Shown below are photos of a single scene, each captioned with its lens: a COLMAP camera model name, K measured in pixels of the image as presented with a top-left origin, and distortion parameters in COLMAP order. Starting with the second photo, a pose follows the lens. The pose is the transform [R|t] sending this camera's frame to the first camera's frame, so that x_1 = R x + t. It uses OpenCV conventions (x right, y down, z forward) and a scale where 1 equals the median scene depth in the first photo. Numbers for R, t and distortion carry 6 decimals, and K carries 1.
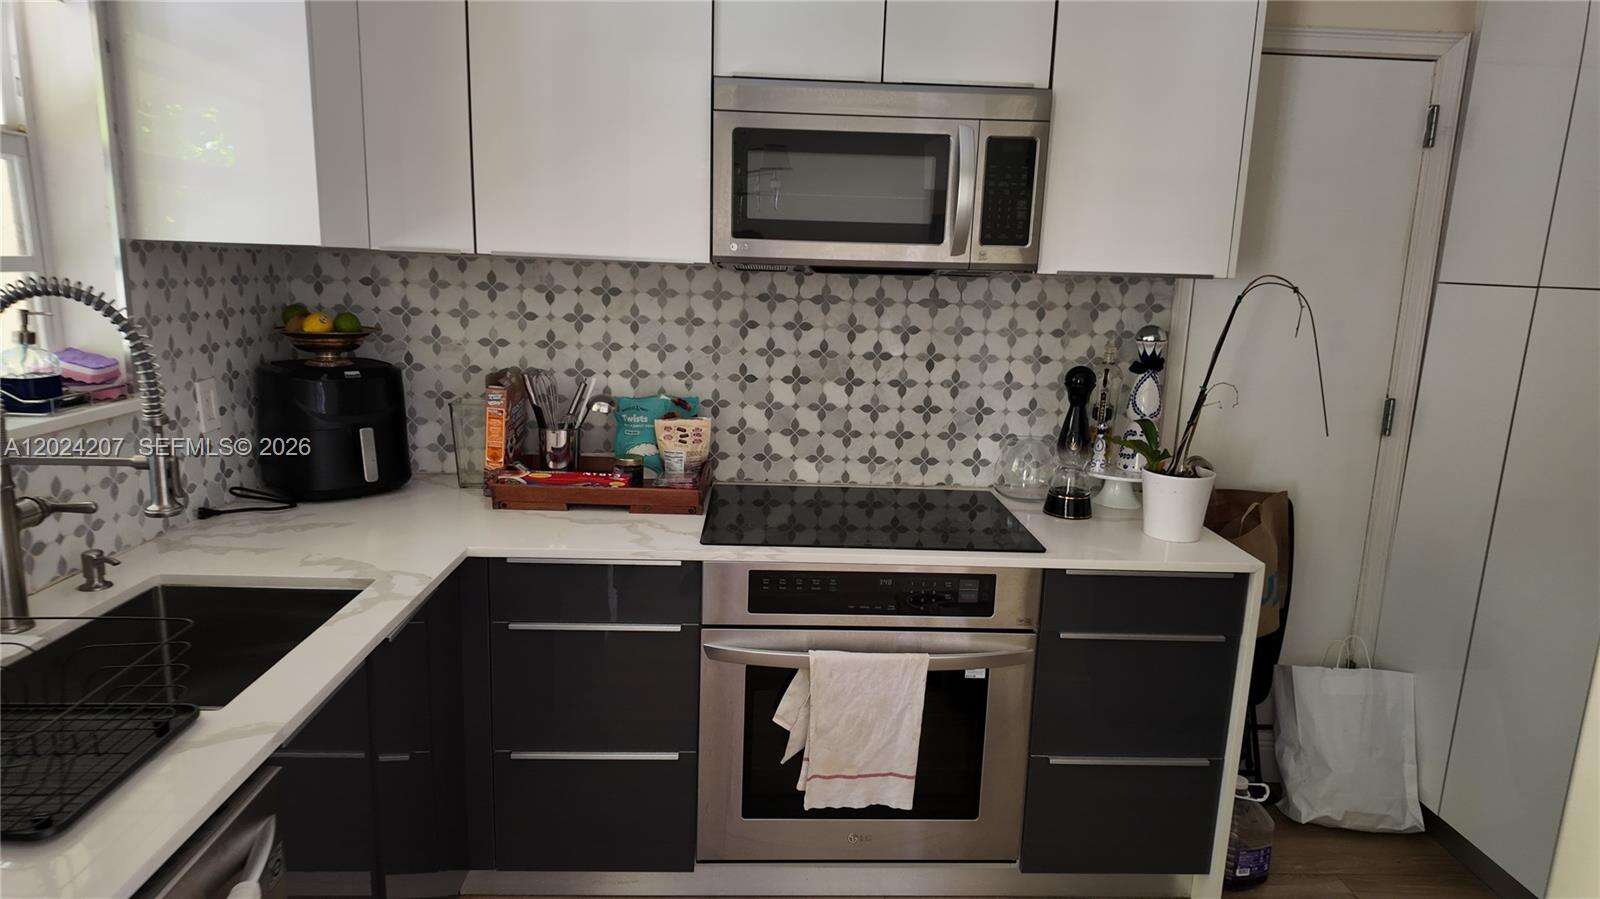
lens RADIAL K [[926.0, 0, 800.0], [0, 926.0, 449.5], [0, 0, 1]] dist [0.077592, -0.102567]
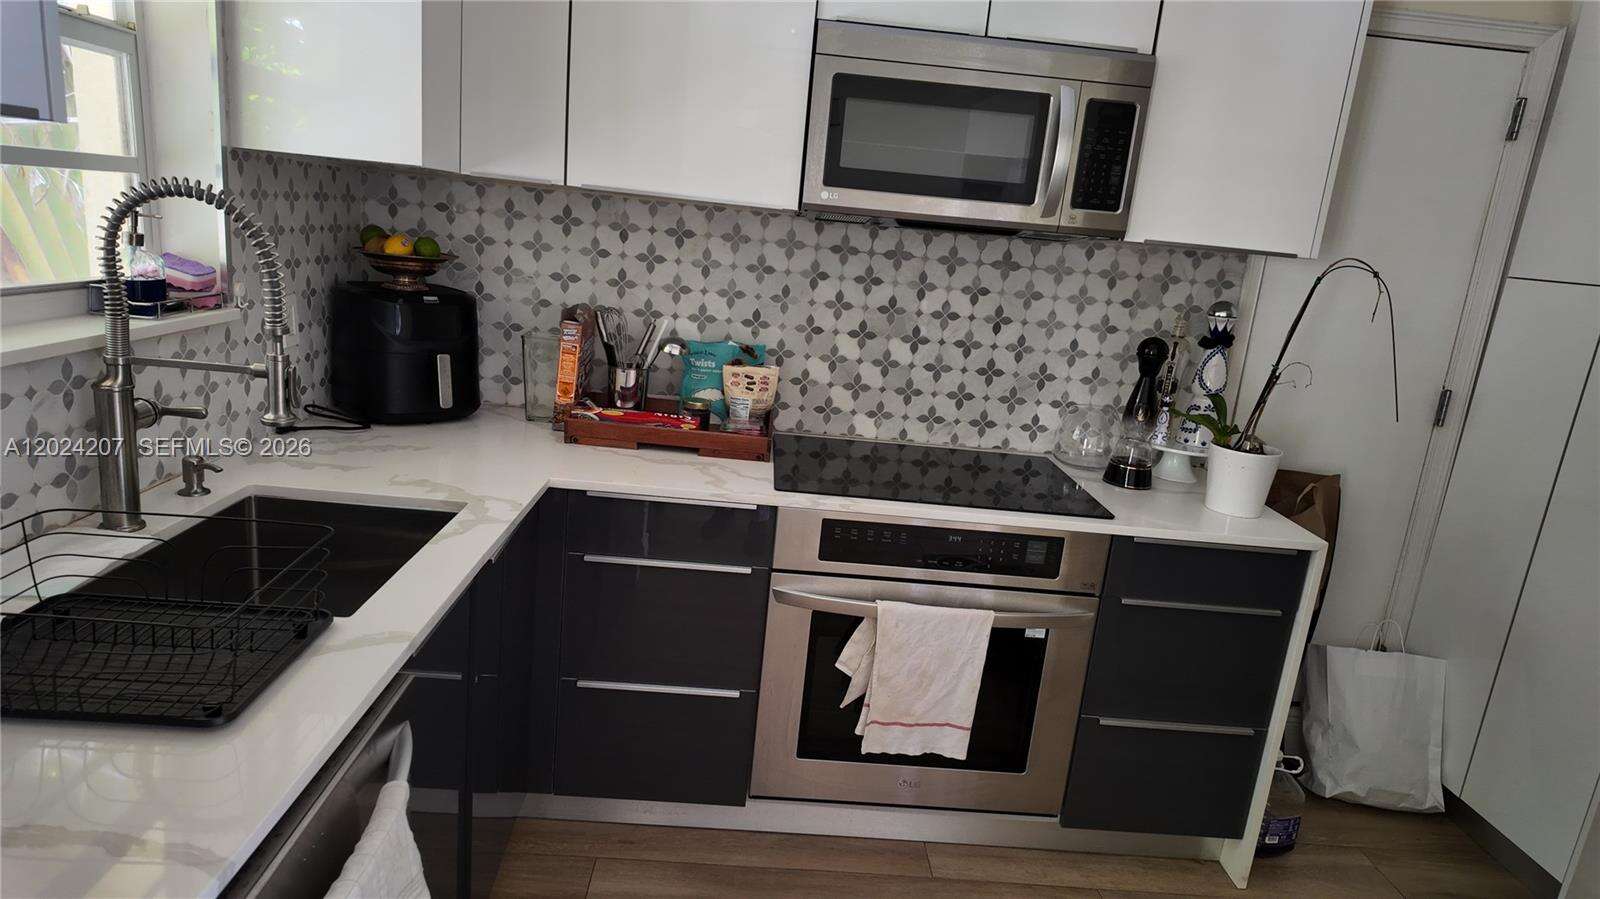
lens RADIAL K [[927.5, 0, 795.5], [0, 927.5, 451.0], [0, 0, 1]] dist [0.093801, -0.132330]
pose [[0.998034, 0.062239, 0.007351, -0.080378], [-0.062500, 0.997105, 0.043314, 0.012156], [-0.004633, -0.043688, 0.999034, -0.009532]]
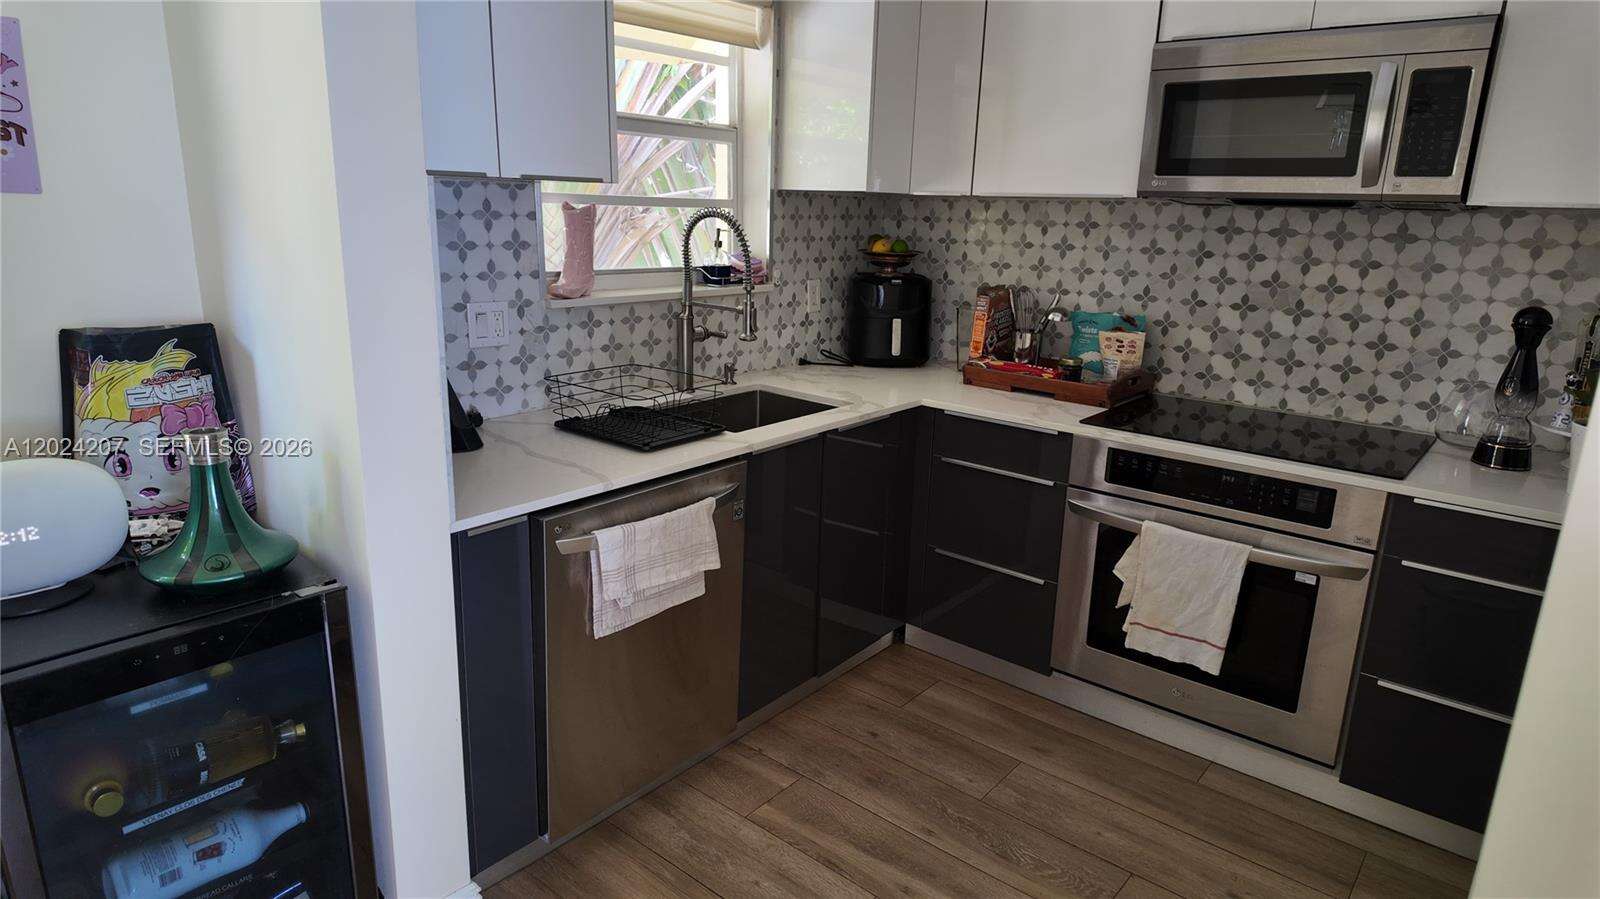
lens RADIAL K [[927.5, 0, 795.5], [0, 927.5, 451.0], [0, 0, 1]] dist [0.093801, -0.132330]
pose [[0.736121, 0.163140, -0.656895, 0.383406], [-0.134648, 0.986416, 0.094089, 0.061496], [0.663321, 0.019189, 0.748089, -0.182460]]
